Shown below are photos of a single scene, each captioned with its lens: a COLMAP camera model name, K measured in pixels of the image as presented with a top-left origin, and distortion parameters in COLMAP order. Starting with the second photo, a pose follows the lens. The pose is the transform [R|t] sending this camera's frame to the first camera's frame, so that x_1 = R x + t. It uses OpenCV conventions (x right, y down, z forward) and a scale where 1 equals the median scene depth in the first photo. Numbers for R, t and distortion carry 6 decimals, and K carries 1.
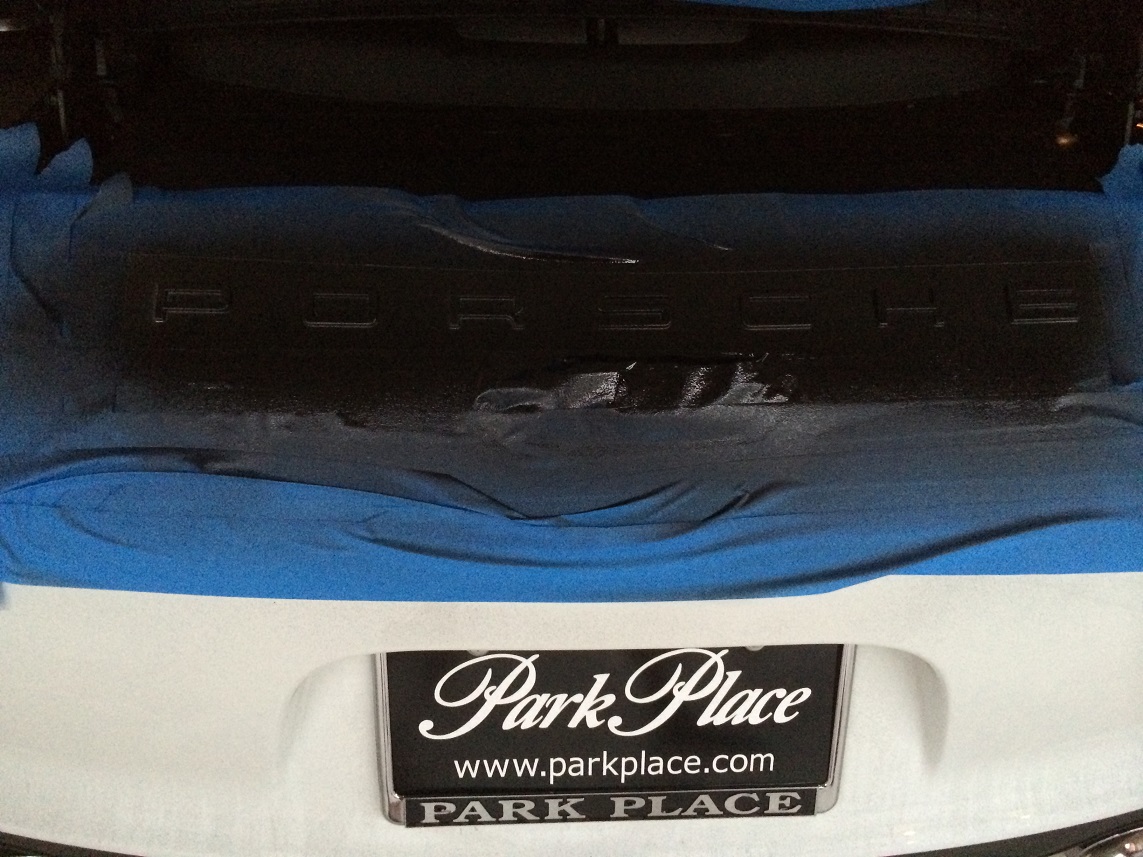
lens RADIAL K [[997.3, 0, 571.5], [0, 997.3, 428.5], [0, 0, 1]] dist [0.037328, 0.001693]
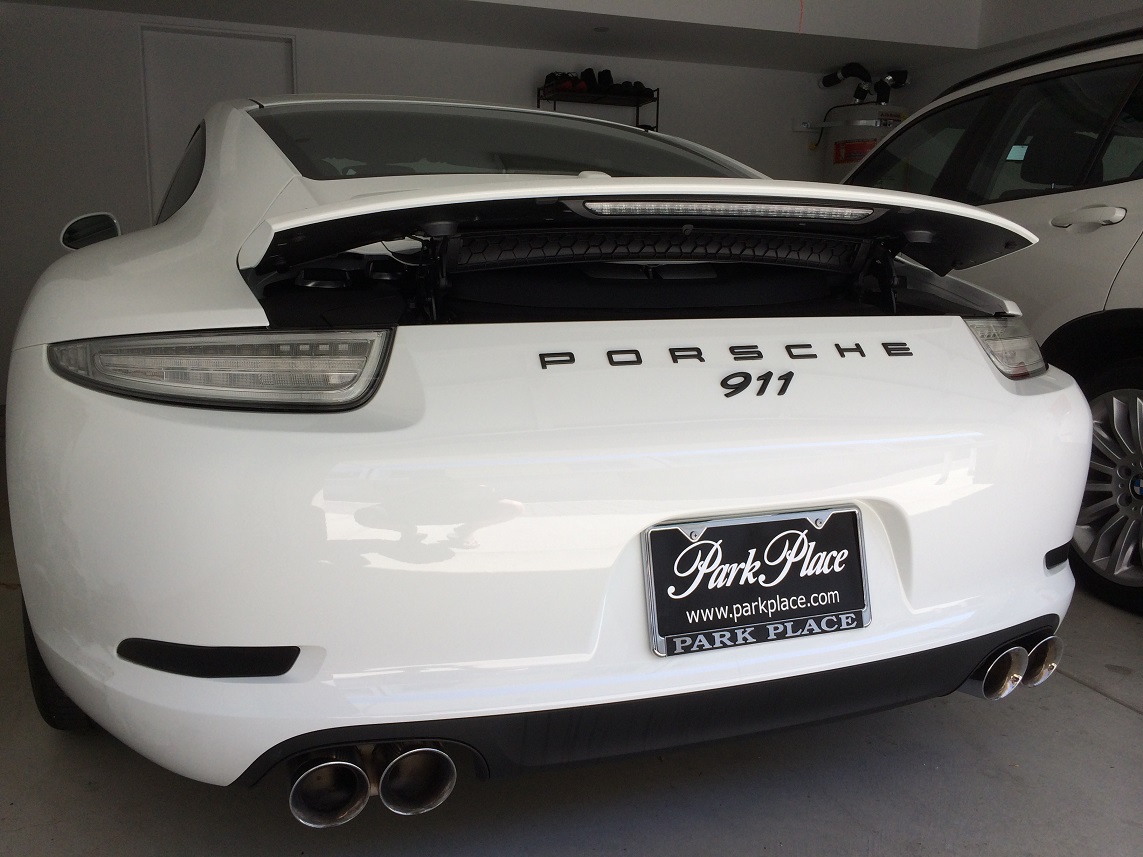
lens RADIAL K [[997.3, 0, 571.5], [0, 997.3, 428.5], [0, 0, 1]] dist [0.037328, 0.001693]
pose [[0.947852, -0.071278, 0.310637, -0.839200], [0.188246, 0.911696, -0.365203, 0.642798], [-0.257175, 0.404635, 0.877571, -0.646339]]
